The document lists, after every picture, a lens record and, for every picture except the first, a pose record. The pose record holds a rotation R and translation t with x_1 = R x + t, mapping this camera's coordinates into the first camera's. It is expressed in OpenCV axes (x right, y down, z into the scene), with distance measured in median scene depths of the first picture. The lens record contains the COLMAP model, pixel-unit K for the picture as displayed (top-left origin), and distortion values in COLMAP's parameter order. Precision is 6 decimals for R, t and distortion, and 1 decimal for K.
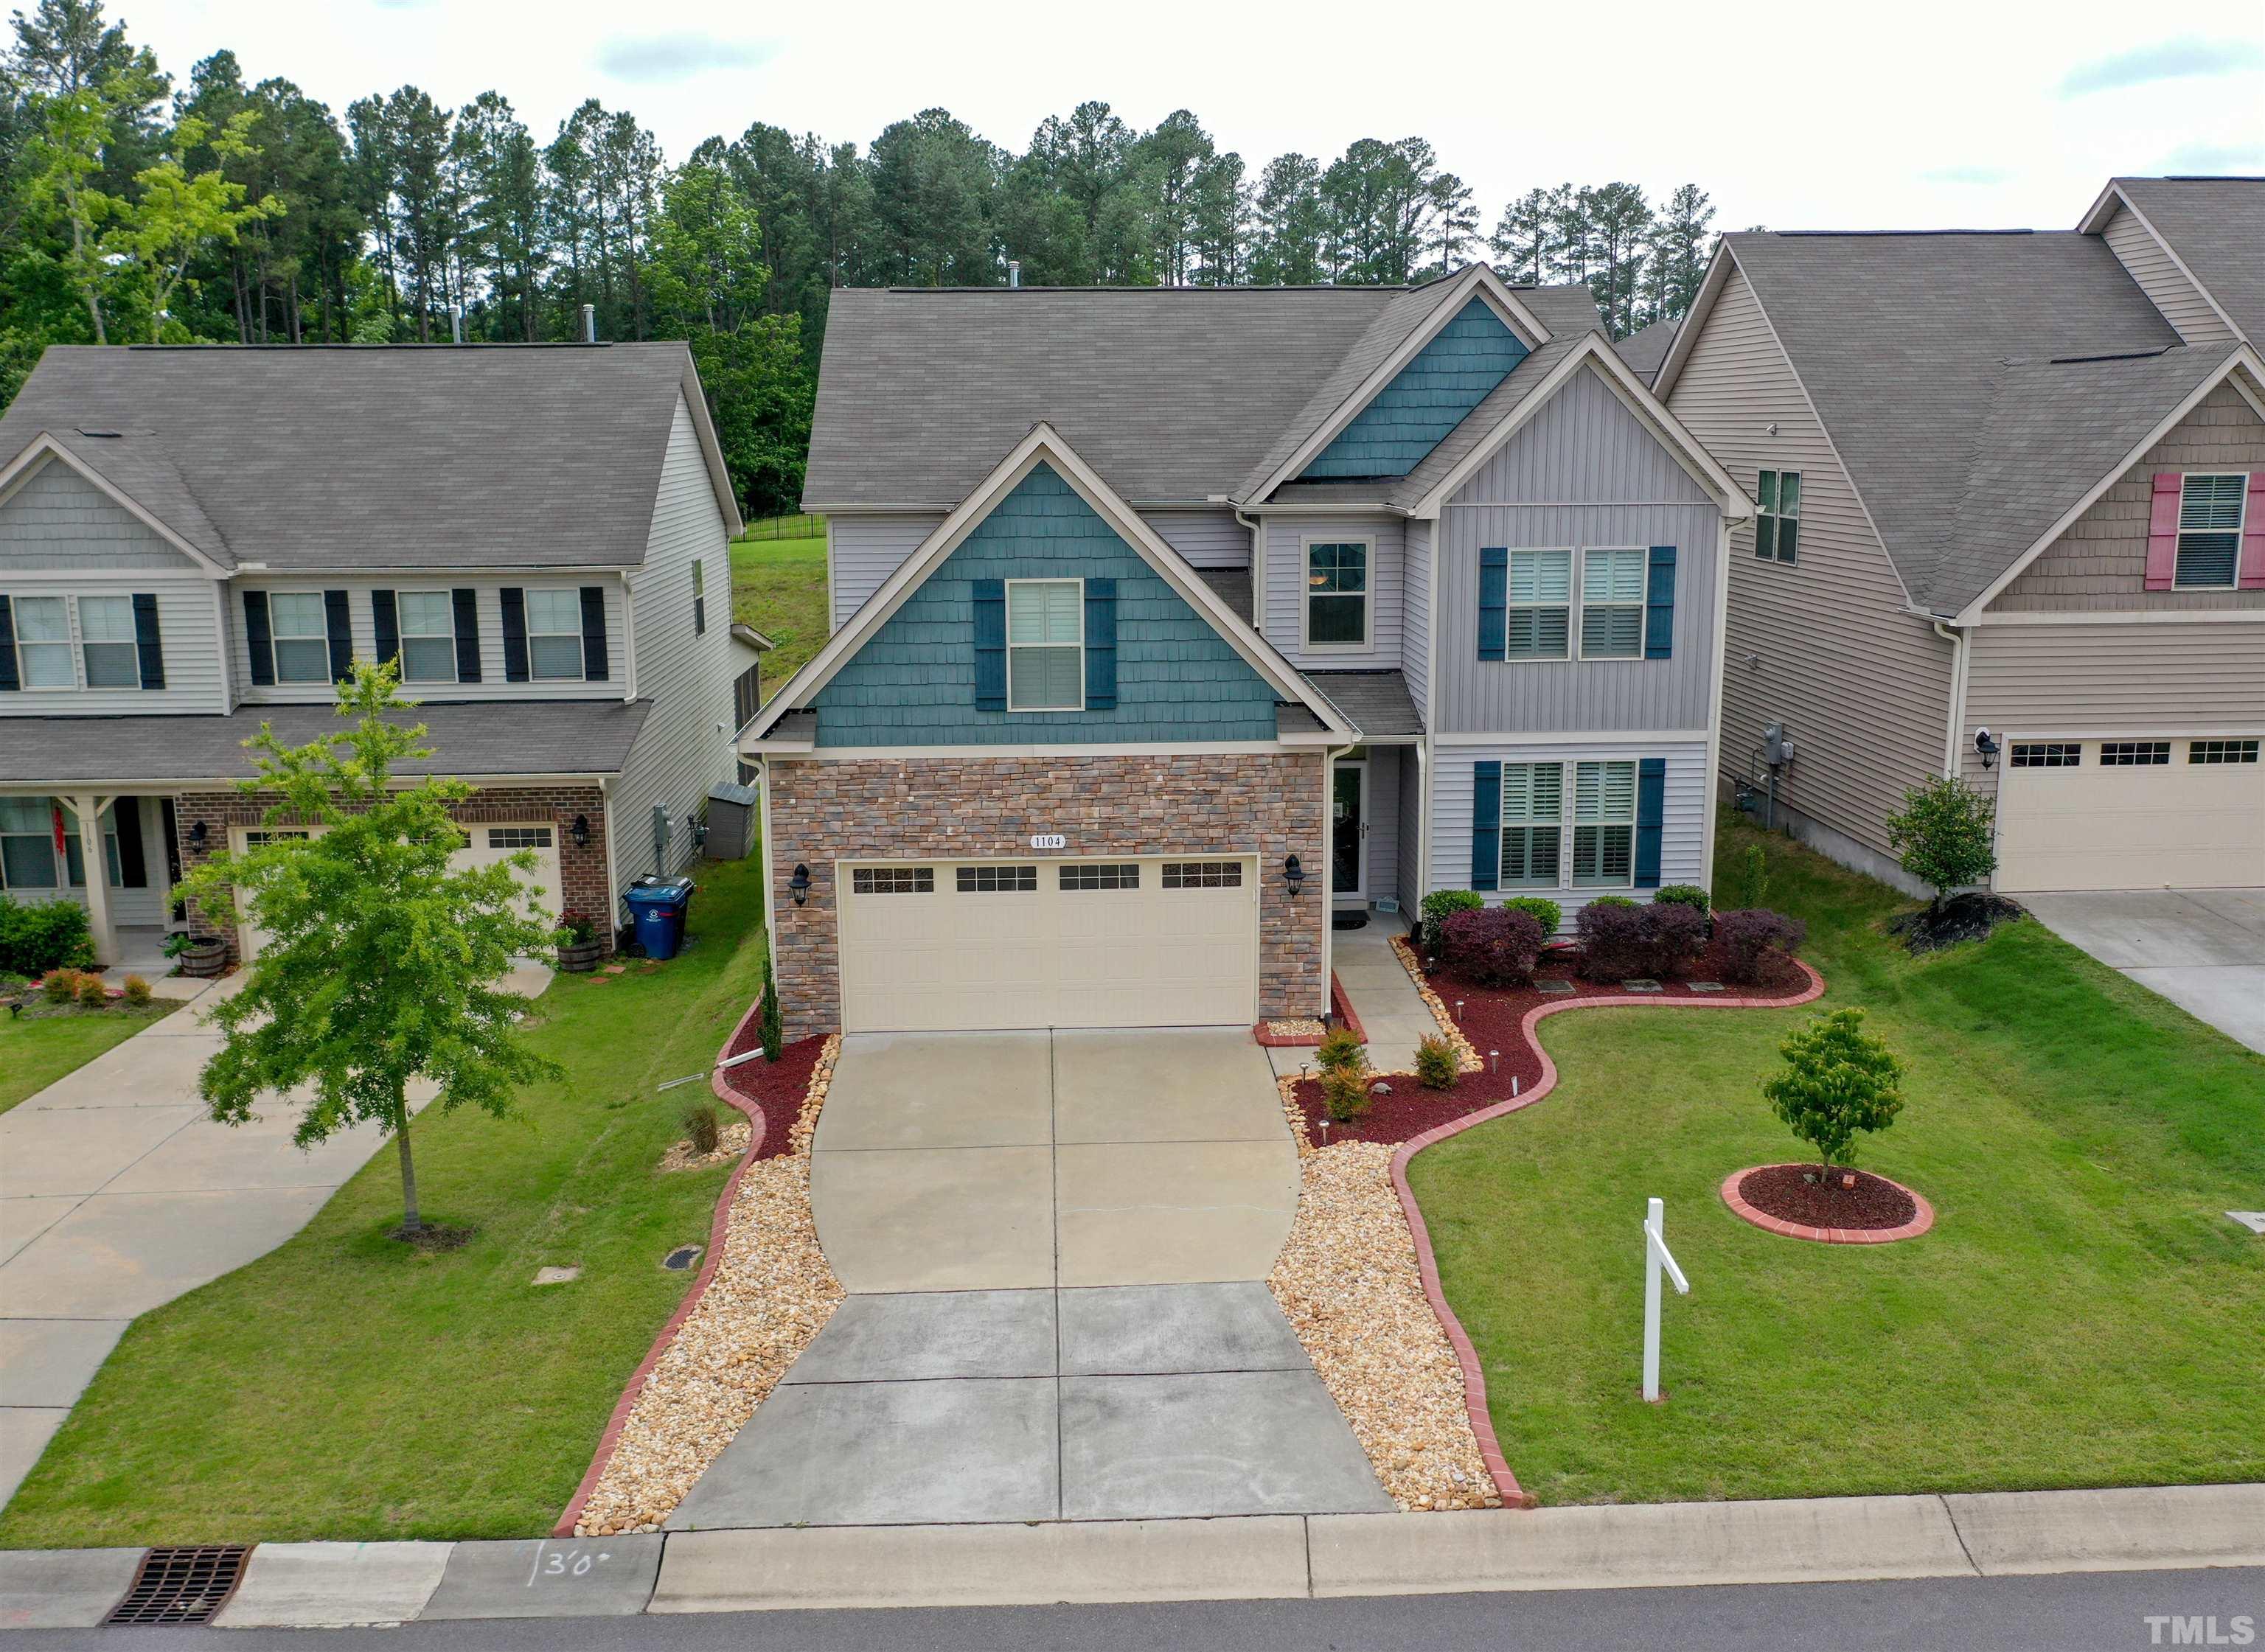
lens RADIAL K [[1925.1, 0, 1125.5], [0, 1925.1, 827.3], [0, 0, 1]] dist [-0.005743, 0.000693]
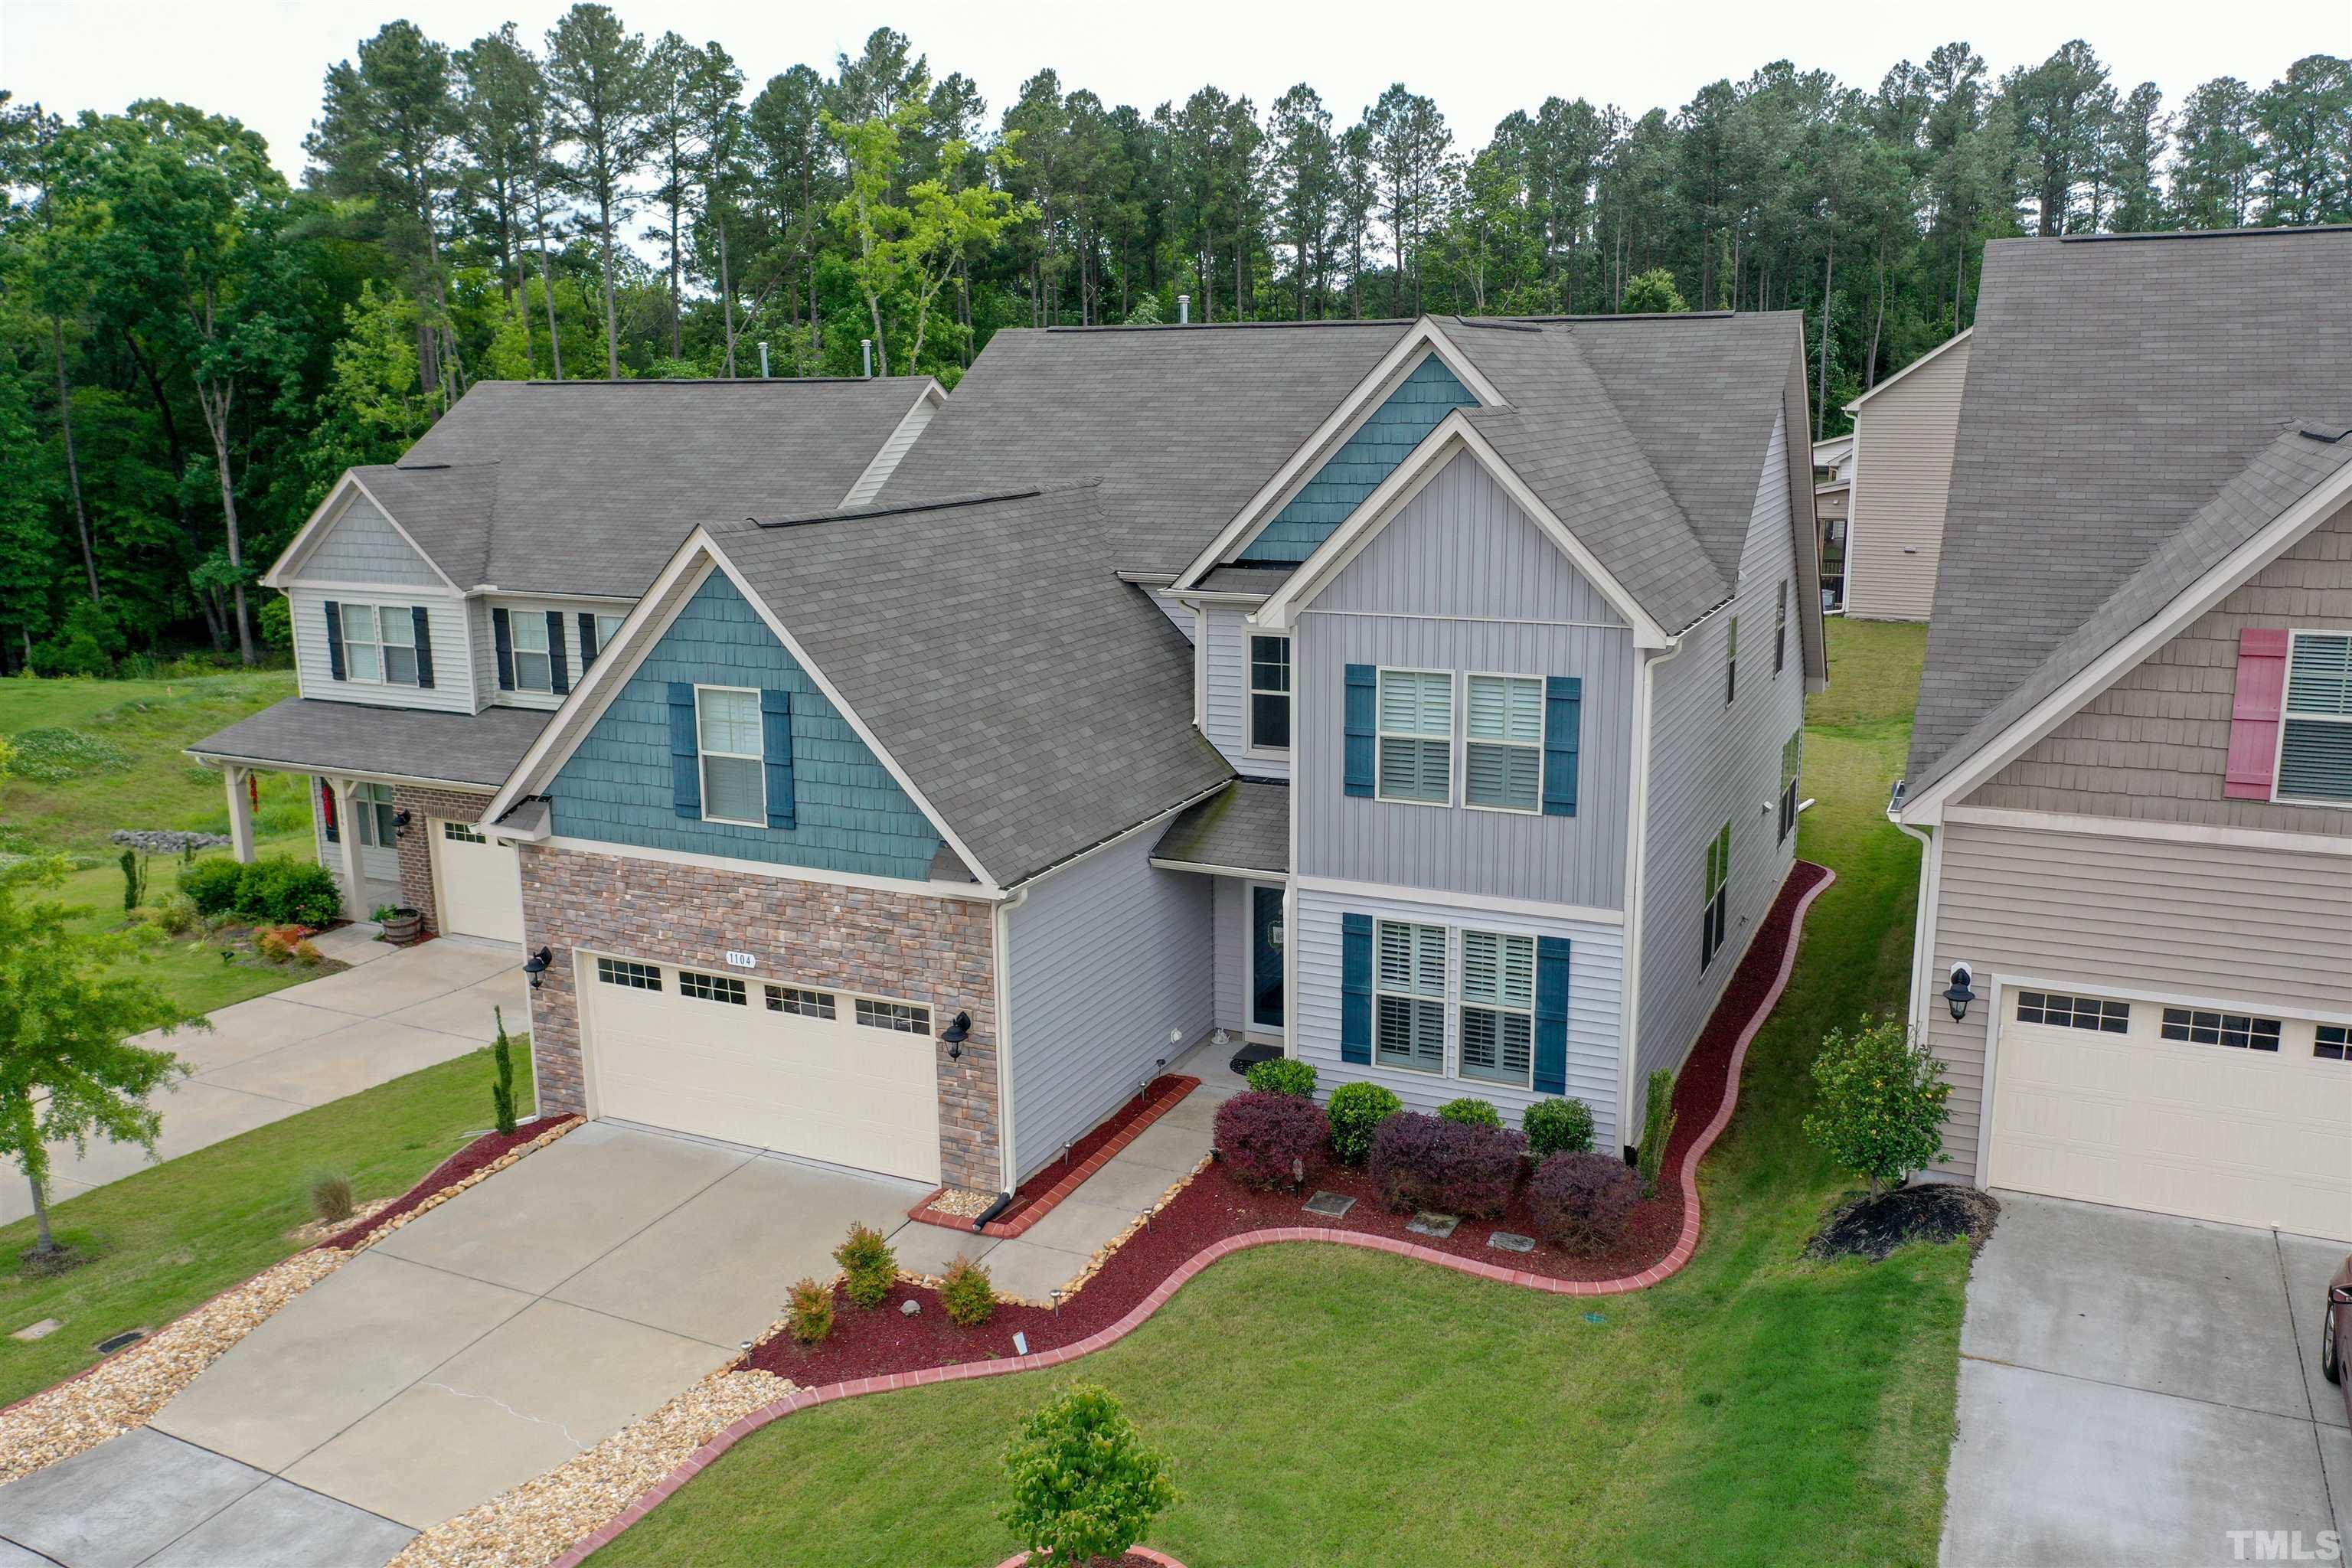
lens RADIAL K [[1834.4, 0, 1182.2], [0, 1834.4, 783.6], [0, 0, 1]] dist [-0.013539, 0.018564]
pose [[0.887452, 0.098426, -0.450269, 0.471429], [-0.090905, 0.995121, 0.038359, -0.113928], [0.451847, 0.006890, 0.892069, 0.250151]]
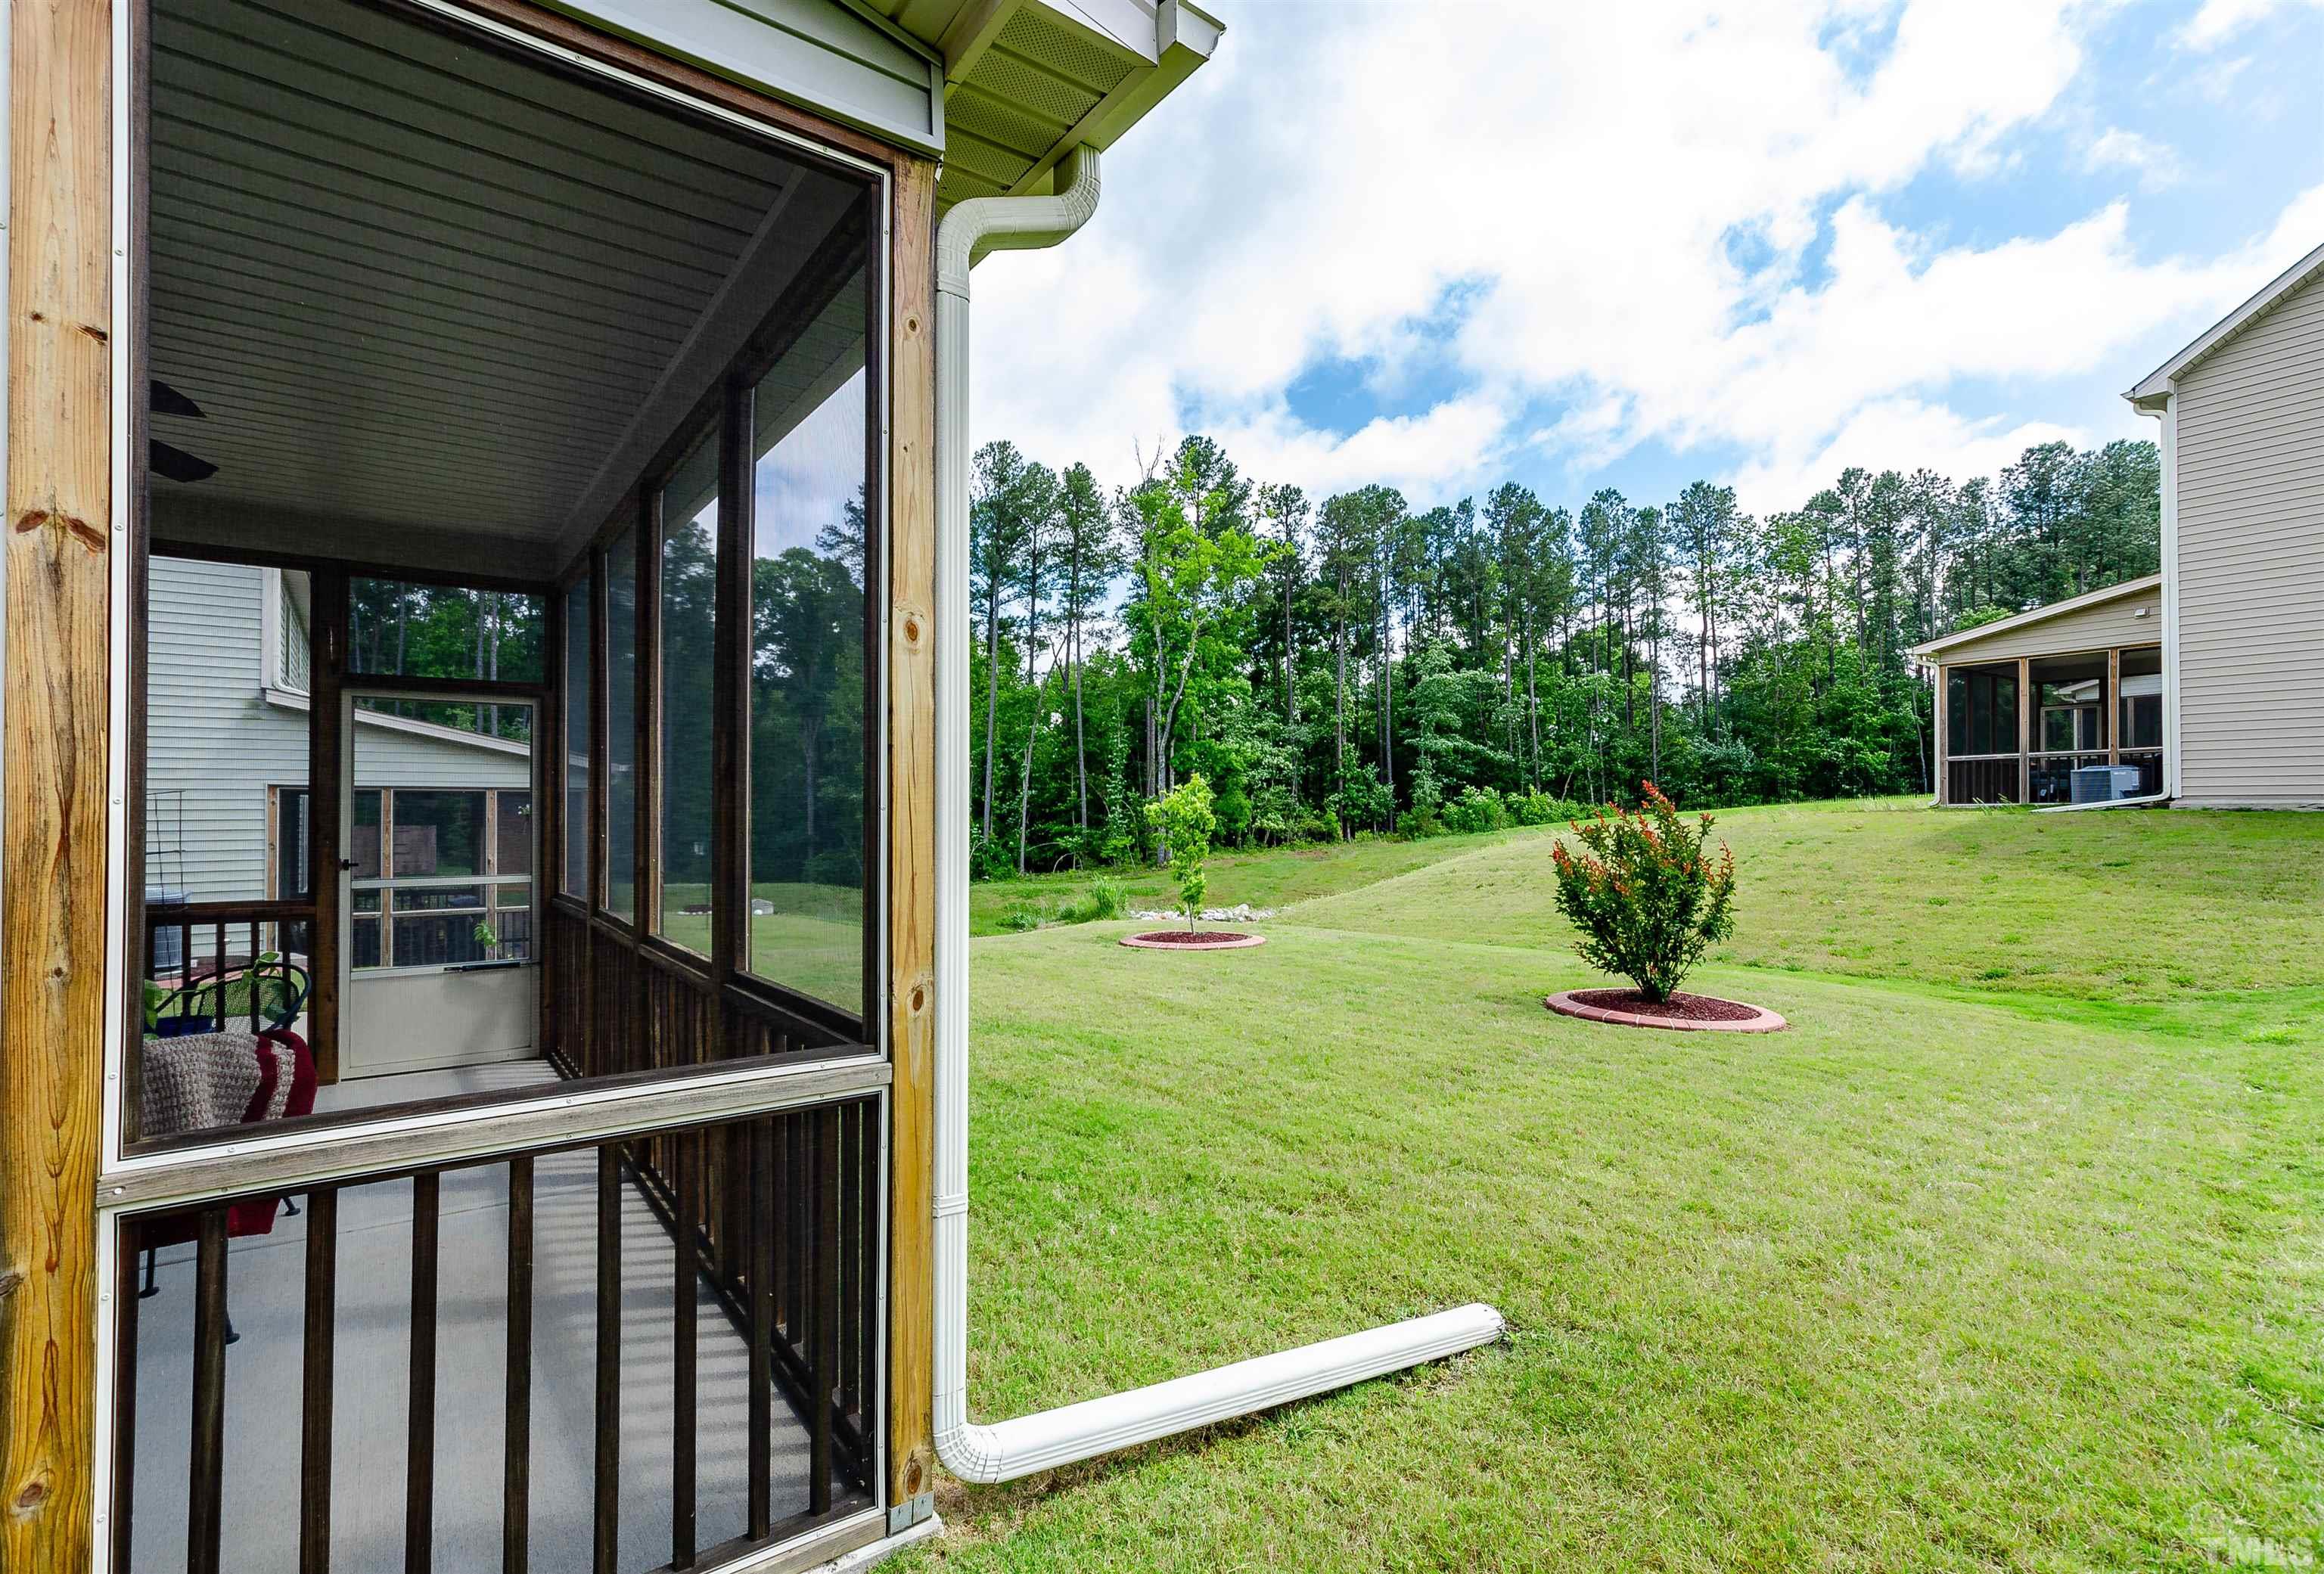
lens RADIAL K [[1041.2, 0, 1158.8], [0, 1041.2, 795.0], [0, 0, 1]] dist [-0.004129, 0.000008]
pose [[0.577892, -0.005018, -0.816098, 0.324311], [-0.175267, 0.975886, -0.130109, -0.128047], [0.797071, 0.218224, 0.563077, 1.714201]]
